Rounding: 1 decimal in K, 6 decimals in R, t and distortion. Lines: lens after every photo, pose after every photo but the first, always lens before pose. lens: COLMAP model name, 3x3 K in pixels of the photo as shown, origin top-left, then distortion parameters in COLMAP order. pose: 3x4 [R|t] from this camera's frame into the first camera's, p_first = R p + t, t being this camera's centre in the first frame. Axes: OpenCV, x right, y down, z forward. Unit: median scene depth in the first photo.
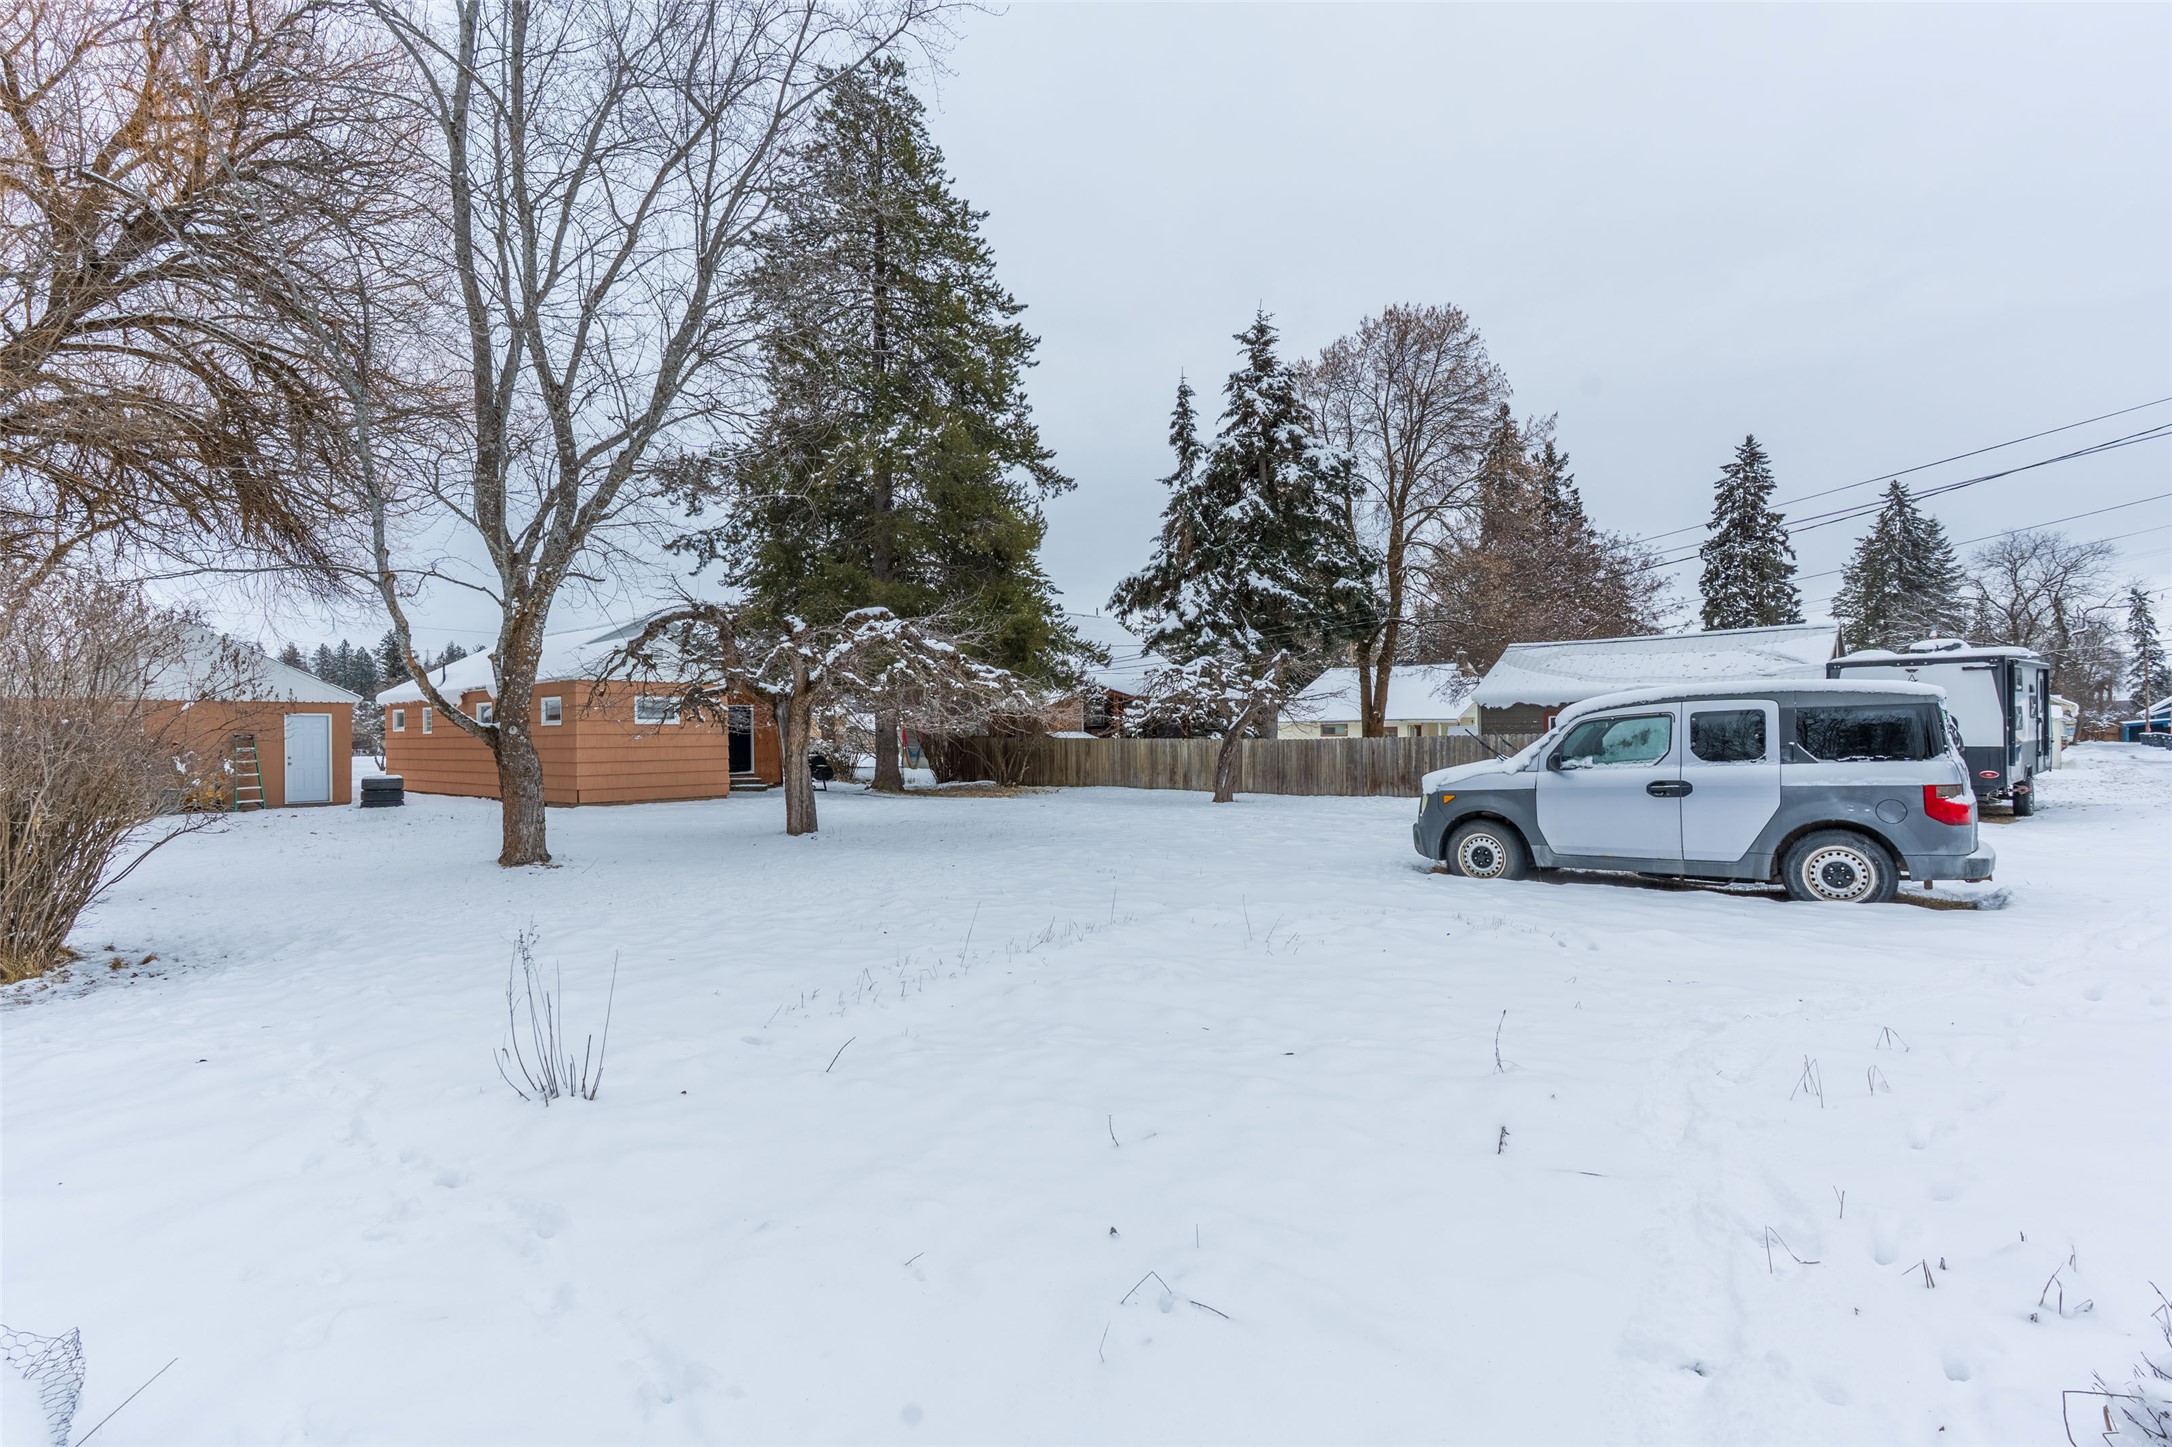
lens RADIAL K [[1027.8, 0, 1078.8], [0, 1027.8, 730.2], [0, 0, 1]] dist [-0.001294, 0.002728]
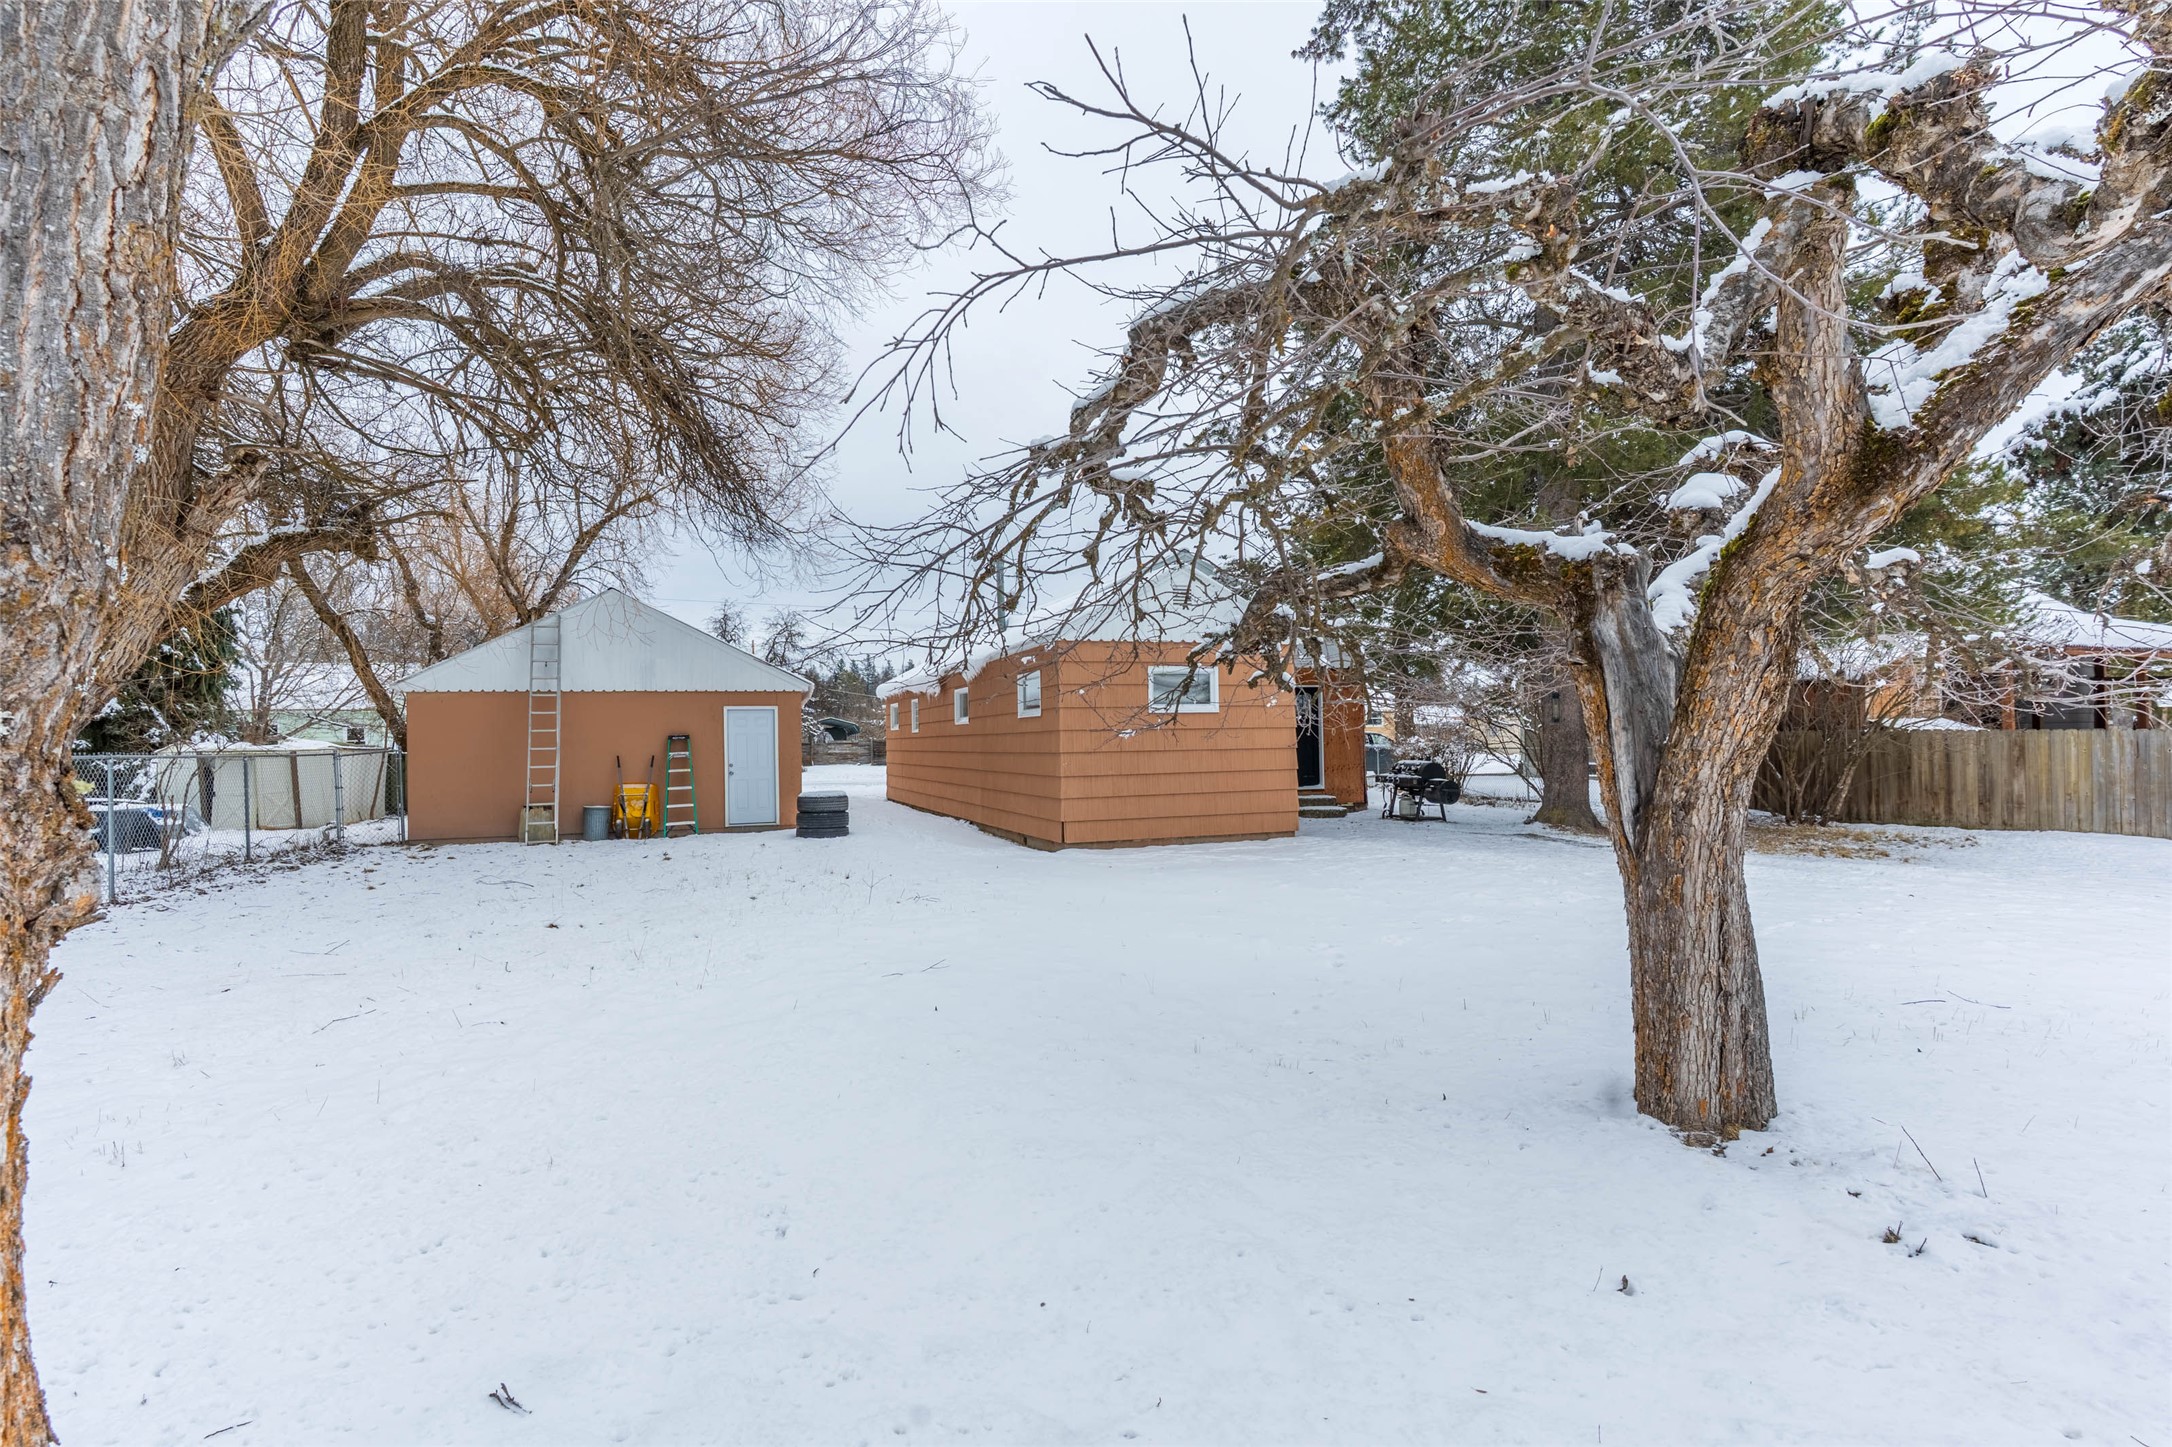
lens RADIAL K [[1027.8, 0, 1072.0], [0, 1027.8, 733.3], [0, 0, 1]] dist [-0.001294, 0.002728]
pose [[0.874886, -0.008574, -0.484253, -0.180699], [0.011581, 0.999928, 0.003219, 0.003590], [0.484191, -0.008424, 0.874922, 0.453649]]
